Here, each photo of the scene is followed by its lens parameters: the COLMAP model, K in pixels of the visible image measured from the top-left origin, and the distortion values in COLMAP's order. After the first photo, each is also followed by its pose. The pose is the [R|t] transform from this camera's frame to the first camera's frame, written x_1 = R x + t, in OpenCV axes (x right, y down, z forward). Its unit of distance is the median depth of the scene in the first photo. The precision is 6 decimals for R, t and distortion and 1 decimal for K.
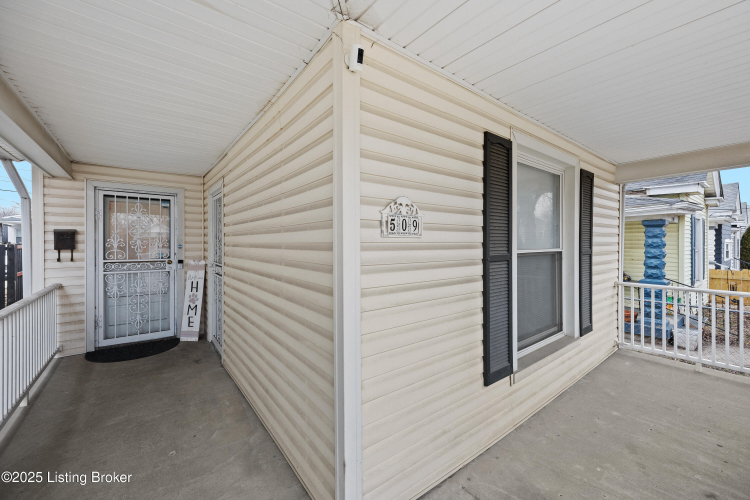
lens RADIAL K [[305.1, 0, 382.7], [0, 305.1, 241.4], [0, 0, 1]] dist [0.000600, 0.000038]
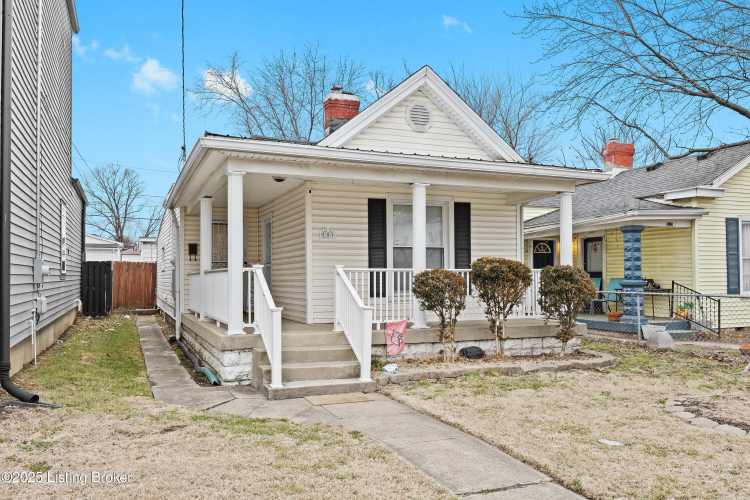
lens RADIAL K [[618.2, 0, 375.0], [0, 618.2, 250.0], [0, 0, 1]] dist [-0.004158, -0.002748]
pose [[0.960953, -0.020285, -0.275967, 1.047159], [0.008401, 0.998988, -0.044178, 0.177339], [0.276584, 0.040135, 0.960151, -2.291473]]
